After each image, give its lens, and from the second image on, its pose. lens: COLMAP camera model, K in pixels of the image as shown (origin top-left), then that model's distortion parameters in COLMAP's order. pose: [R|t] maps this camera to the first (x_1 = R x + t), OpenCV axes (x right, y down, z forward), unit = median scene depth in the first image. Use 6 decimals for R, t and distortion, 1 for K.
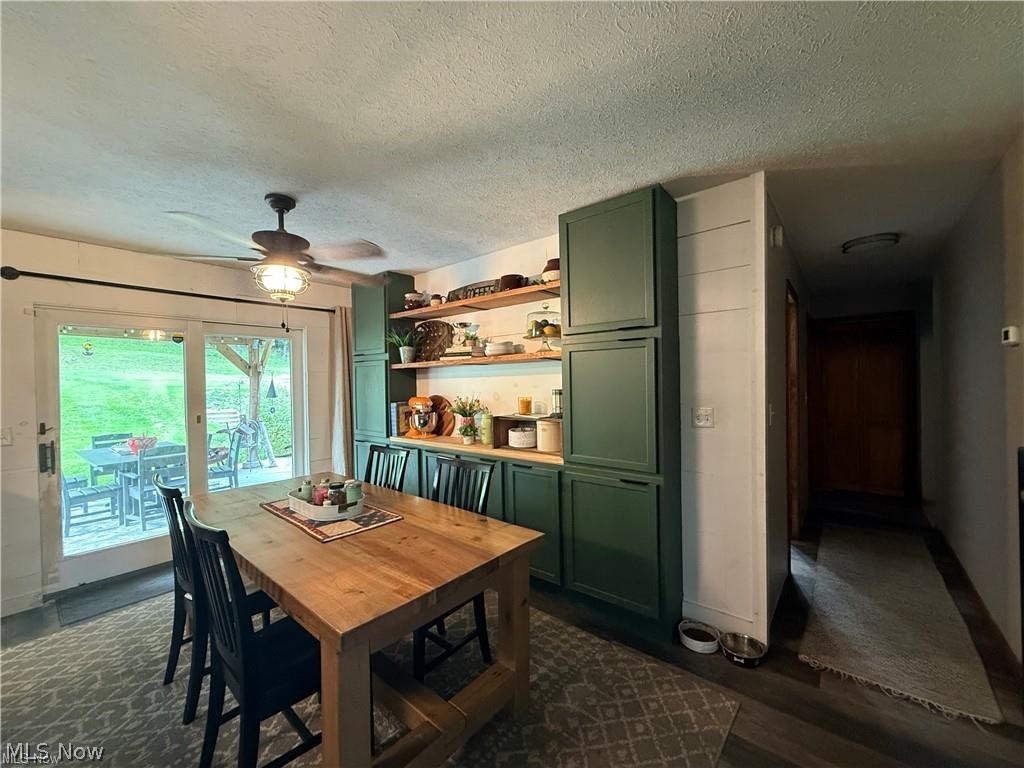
lens RADIAL K [[409.7, 0, 509.9], [0, 409.7, 384.2], [0, 0, 1]] dist [-0.003437, 0.000626]
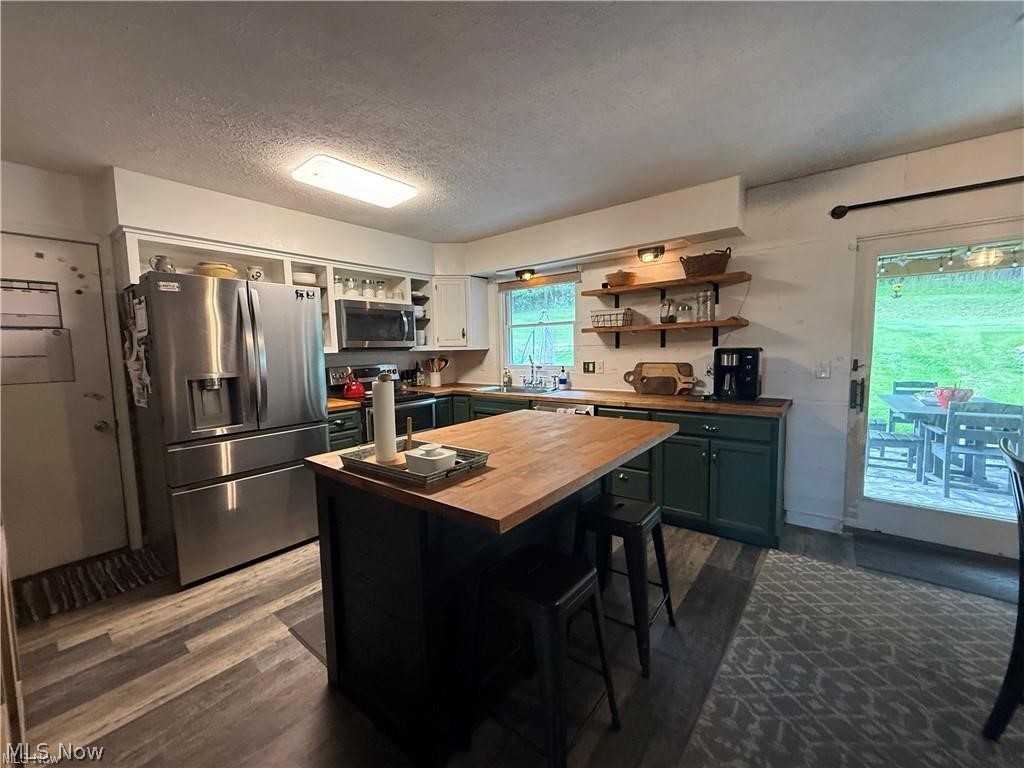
lens RADIAL K [[409.7, 0, 509.3], [0, 409.7, 384.1], [0, 0, 1]] dist [-0.003437, 0.000626]
pose [[0.026628, 0.106857, -0.993918, -0.155443], [0.013432, 0.994142, 0.107241, 0.033684], [0.999555, -0.016206, 0.025037, 0.117996]]
